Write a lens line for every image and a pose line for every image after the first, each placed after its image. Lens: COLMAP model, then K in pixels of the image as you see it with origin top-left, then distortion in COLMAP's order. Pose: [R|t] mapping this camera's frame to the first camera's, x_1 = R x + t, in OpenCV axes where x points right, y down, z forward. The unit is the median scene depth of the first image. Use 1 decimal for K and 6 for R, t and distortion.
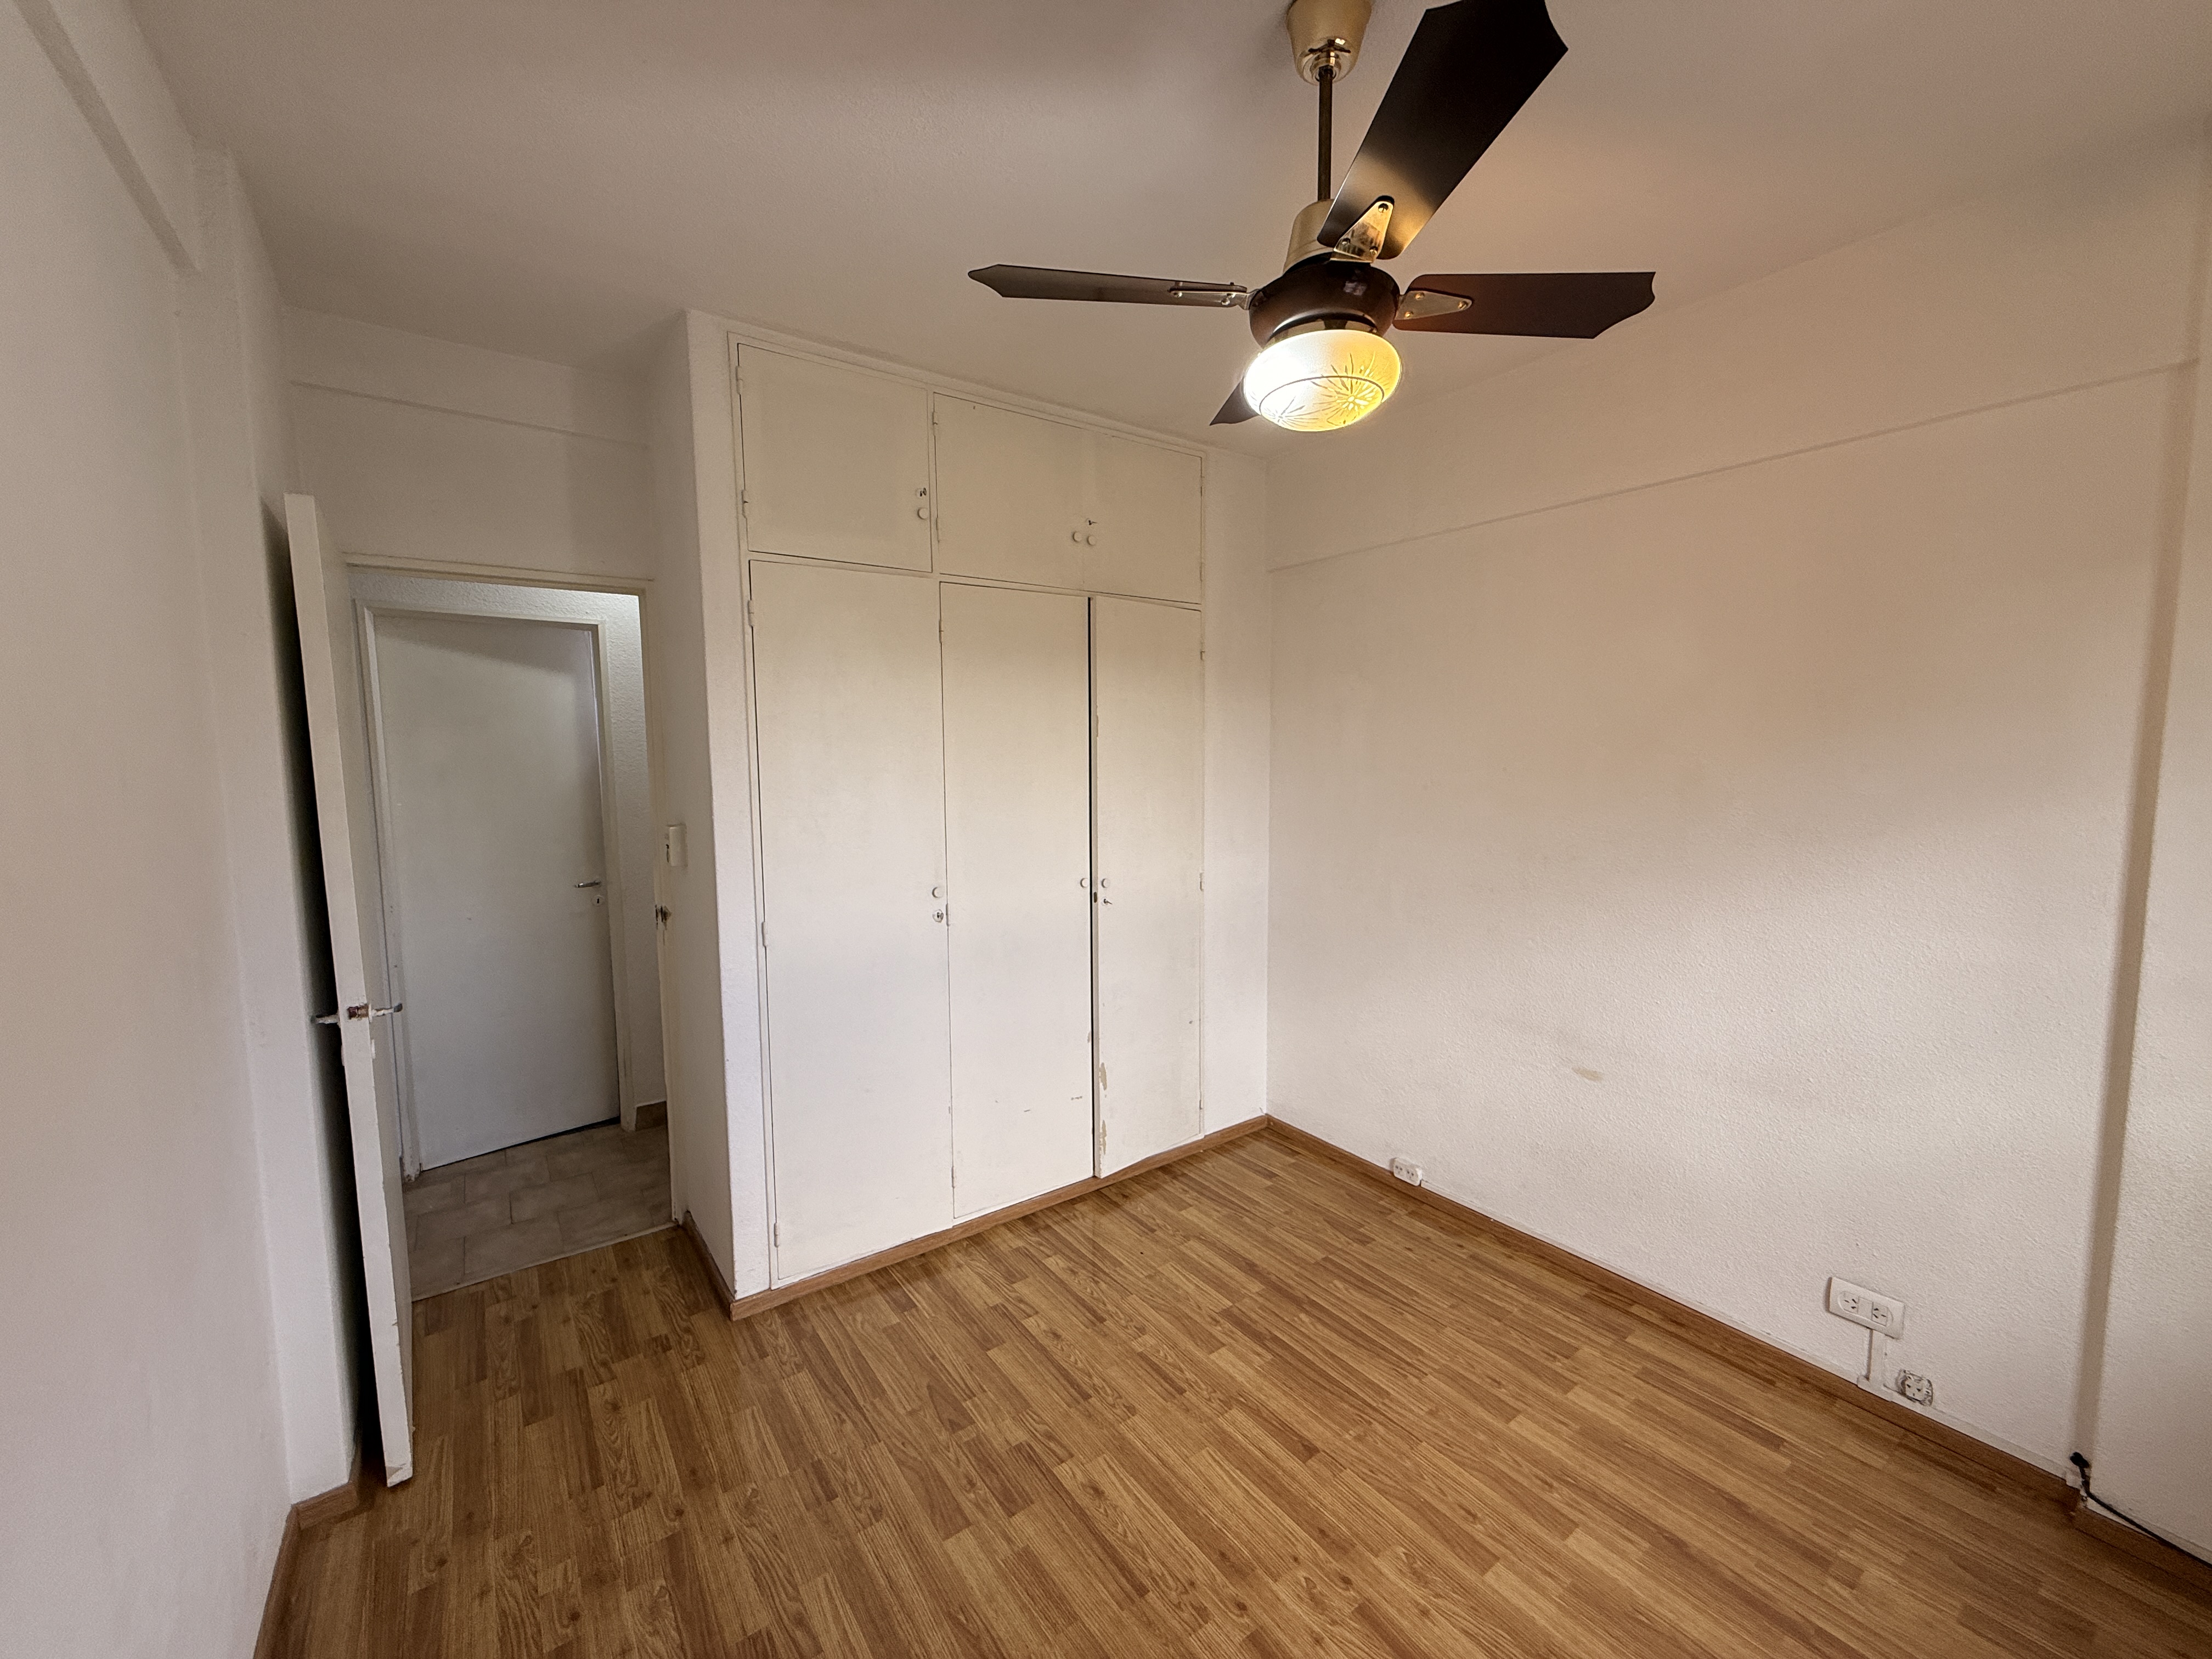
lens RADIAL K [[874.6, 0, 1100.2], [0, 874.6, 829.2], [0, 0, 1]] dist [-0.000369, 0.000283]
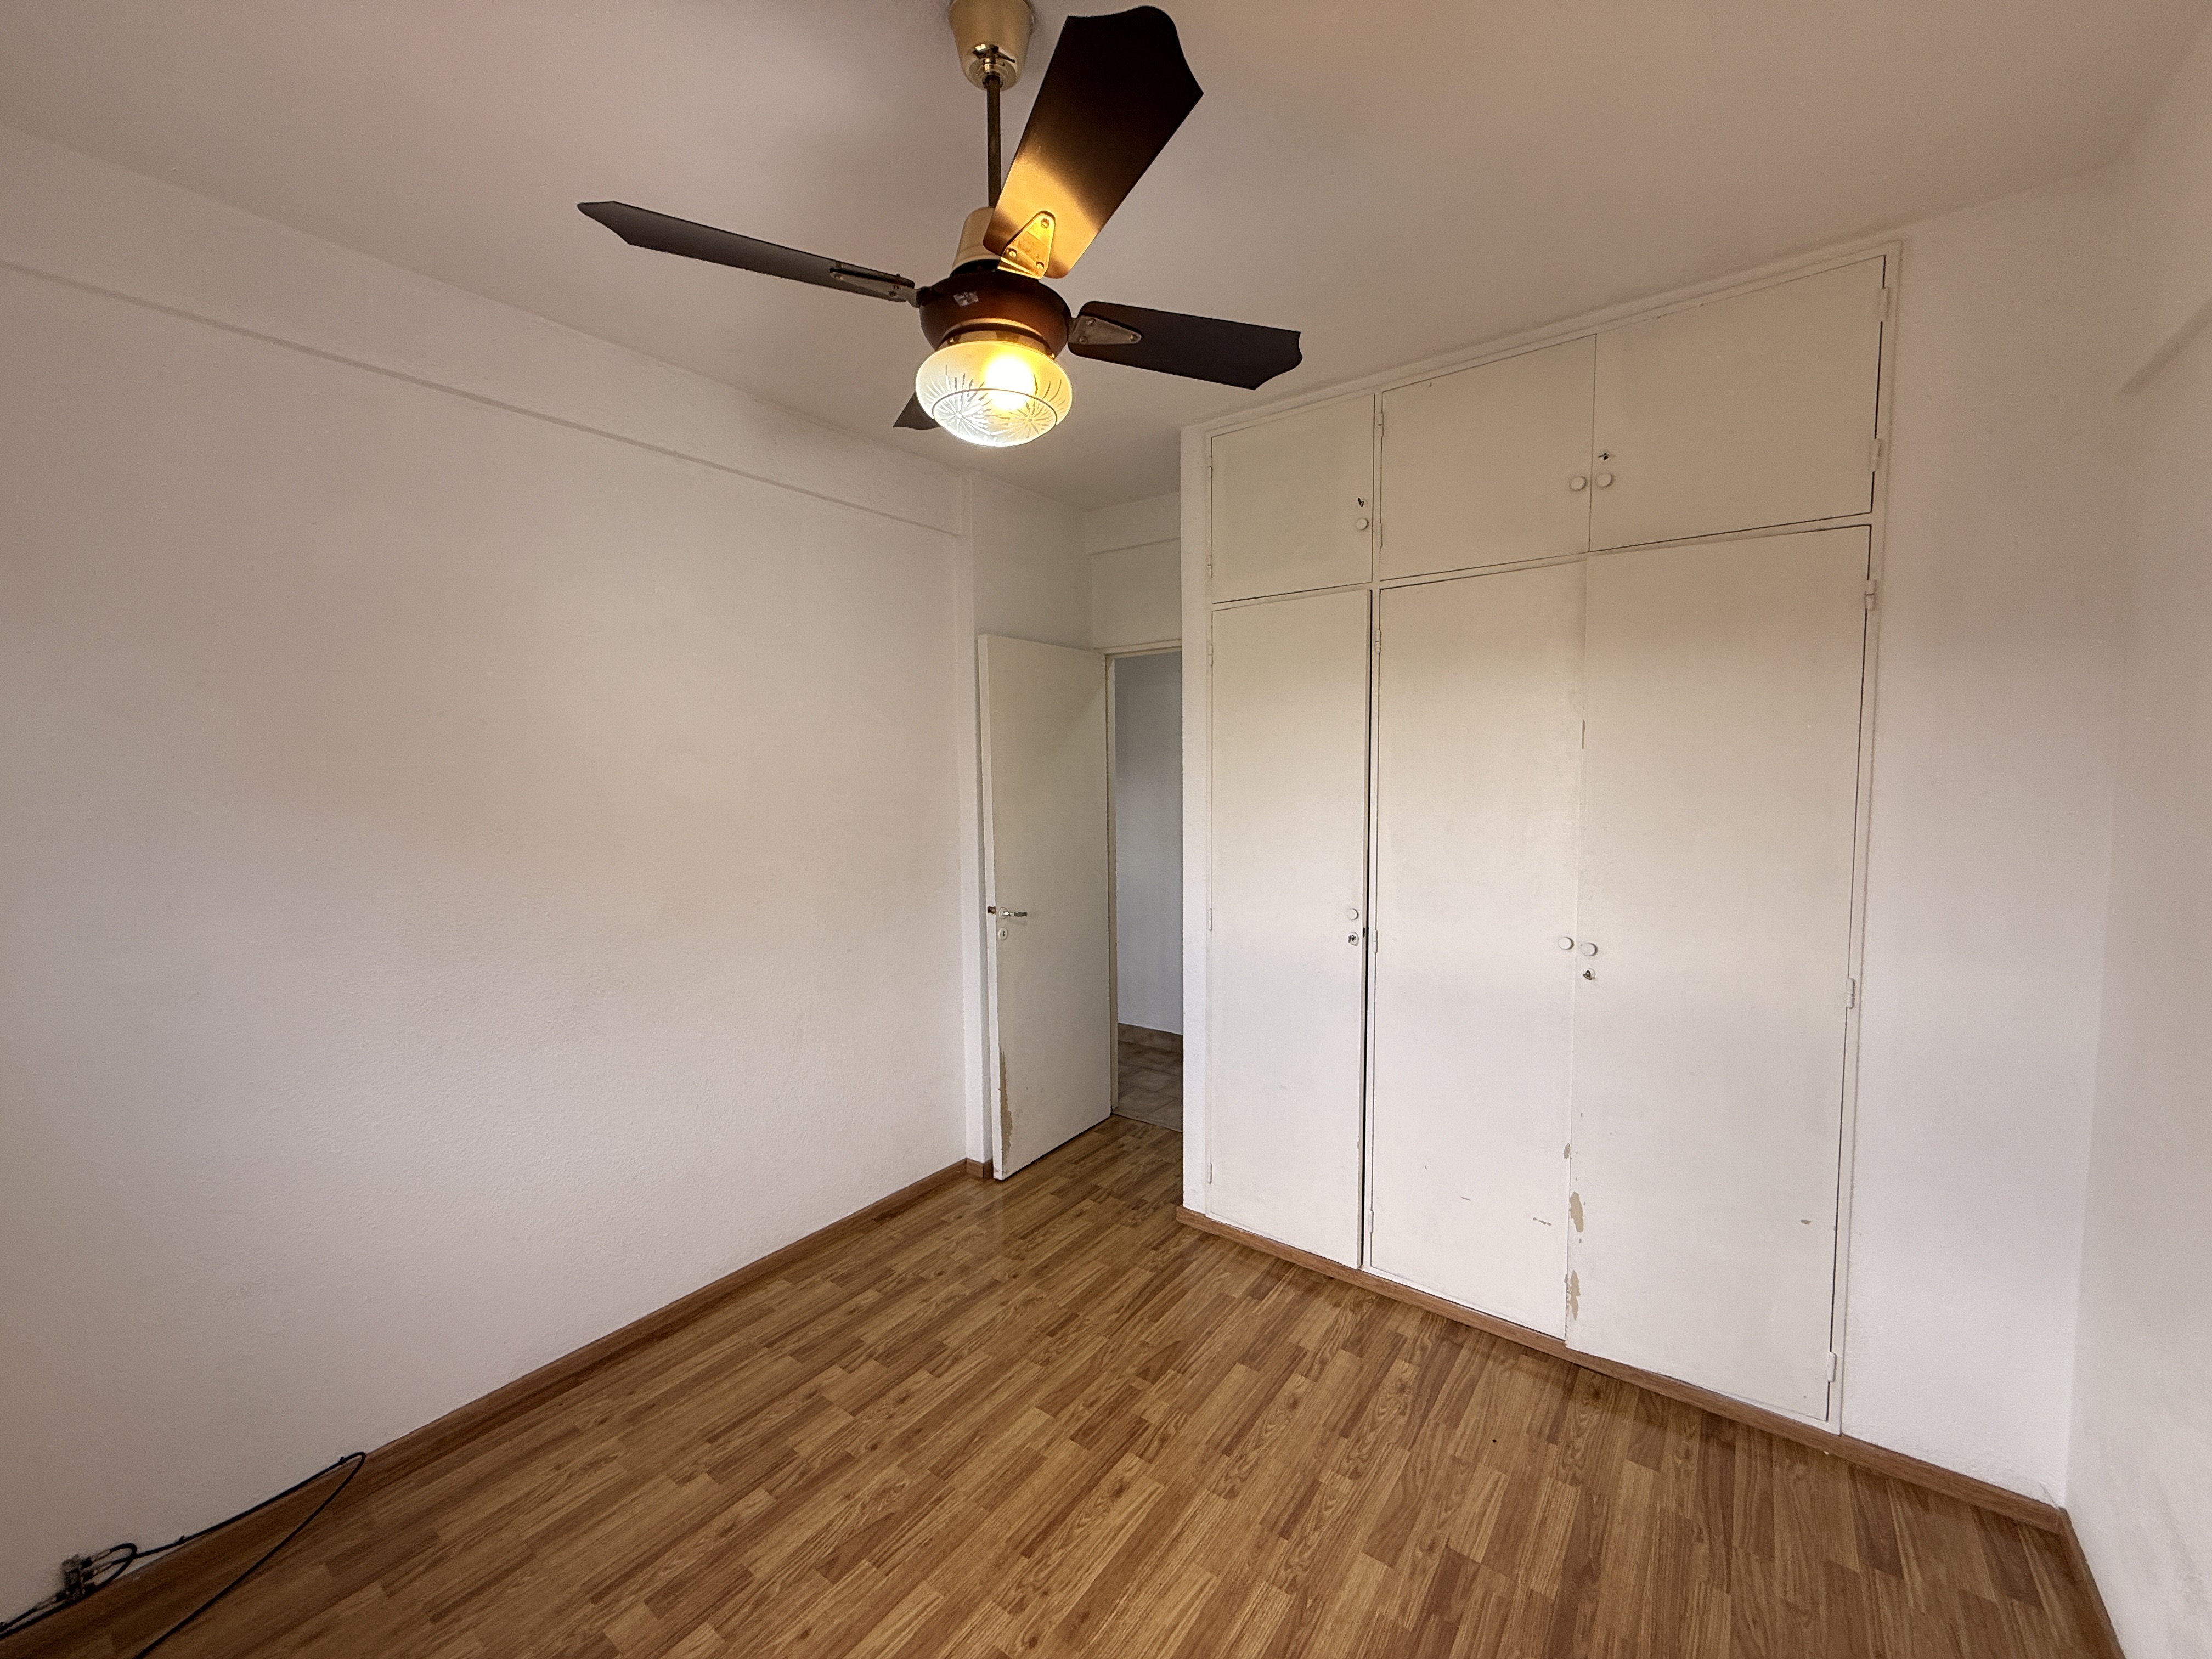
lens RADIAL K [[874.6, 0, 1100.2], [0, 874.6, 829.2], [0, 0, 1]] dist [-0.000369, 0.000283]
pose [[0.301294, 0.073087, -0.950726, 0.836071], [-0.078126, 0.995598, 0.051778, -0.065711], [0.950326, 0.058676, 0.305677, 0.566758]]
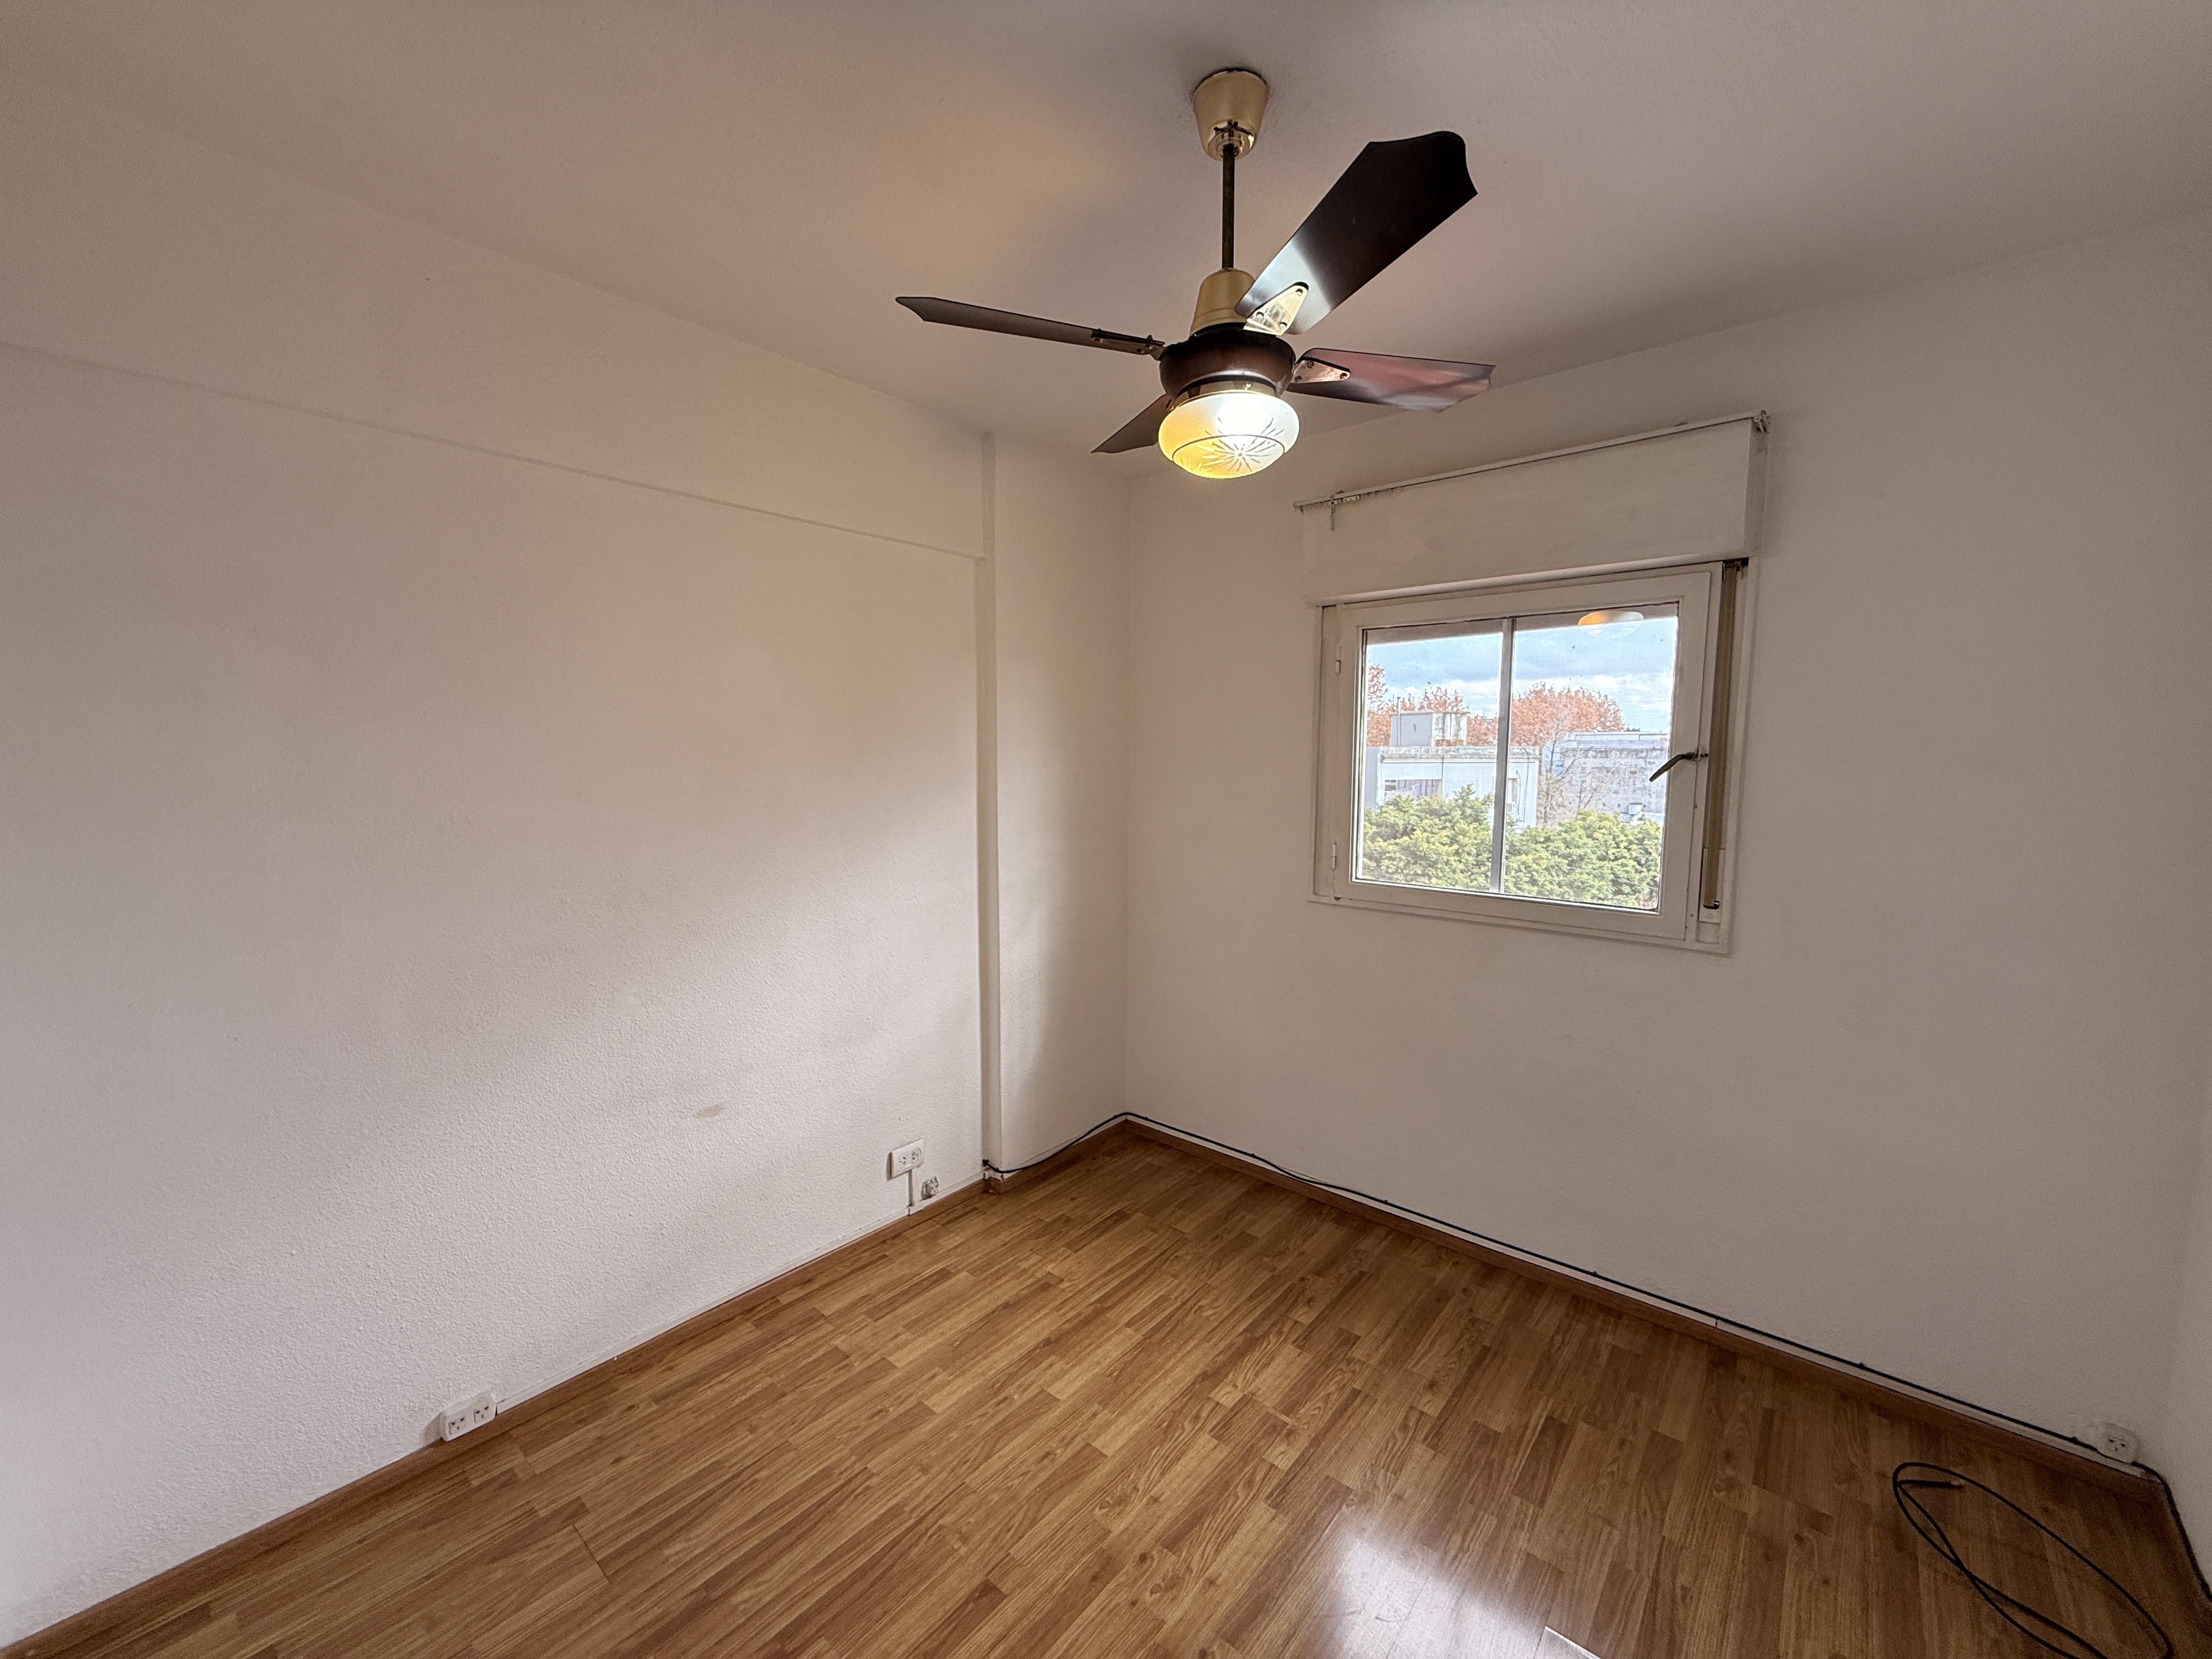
lens RADIAL K [[877.5, 0, 1103.1], [0, 877.5, 826.6], [0, 0, 1]] dist [0.003373, 0.000259]
pose [[-0.239667, -0.071606, 0.968211, -0.542136], [0.086762, 0.991706, 0.094820, -0.092302], [-0.966971, 0.106729, -0.231466, 0.976616]]
